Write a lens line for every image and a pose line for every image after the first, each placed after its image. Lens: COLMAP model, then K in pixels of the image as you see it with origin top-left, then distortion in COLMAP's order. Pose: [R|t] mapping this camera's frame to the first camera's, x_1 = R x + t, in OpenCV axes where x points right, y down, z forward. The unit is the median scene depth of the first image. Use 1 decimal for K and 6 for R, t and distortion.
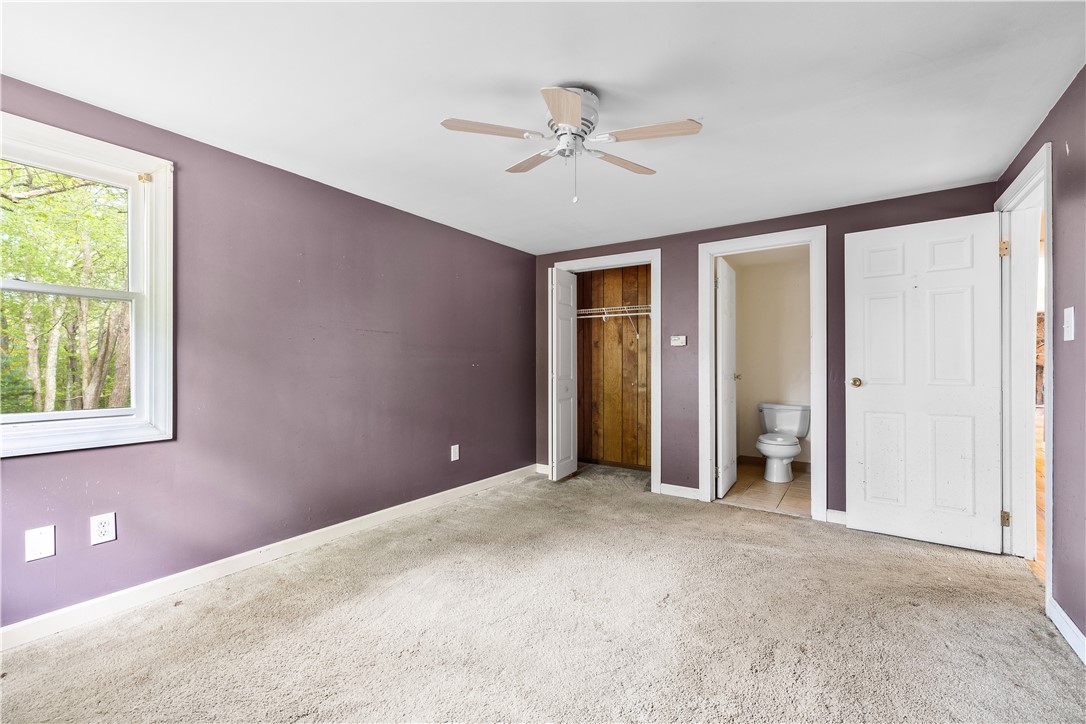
lens RADIAL K [[456.0, 0, 538.6], [0, 456.0, 363.9], [0, 0, 1]] dist [-0.001438, -0.000280]
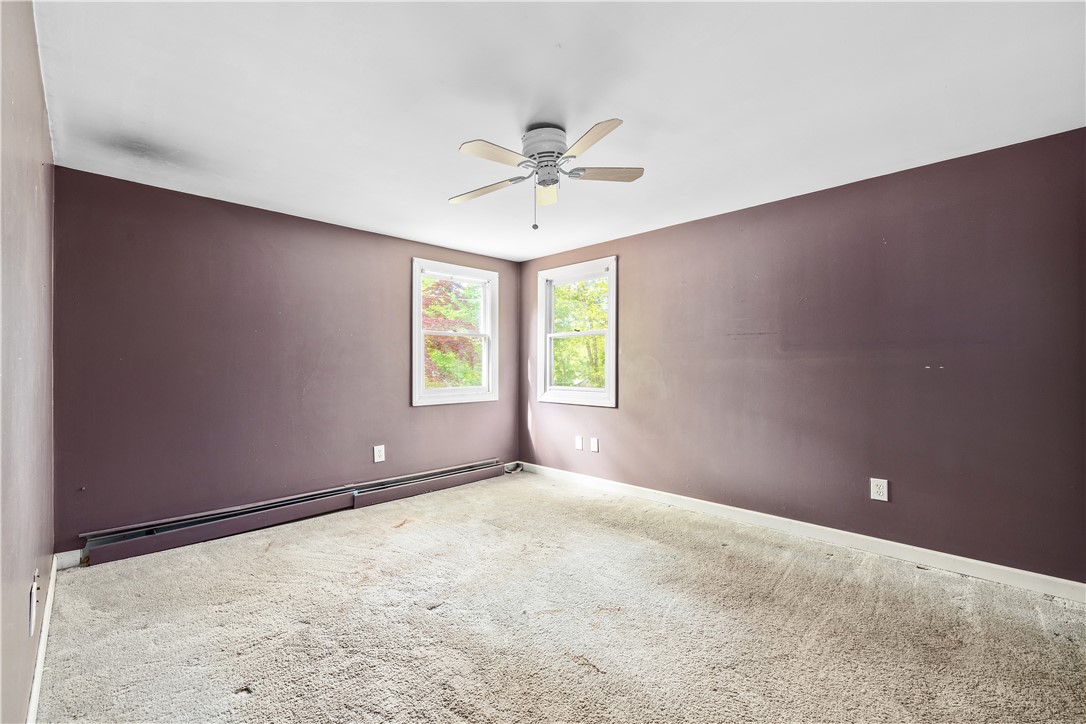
lens RADIAL K [[456.0, 0, 534.9], [0, 456.0, 357.1], [0, 0, 1]] dist [-0.001438, -0.000280]
pose [[-0.181585, -0.014881, -0.983263, 0.953242], [0.007478, 0.999836, -0.016513, -0.007642], [0.983347, -0.010351, -0.181444, 0.918569]]
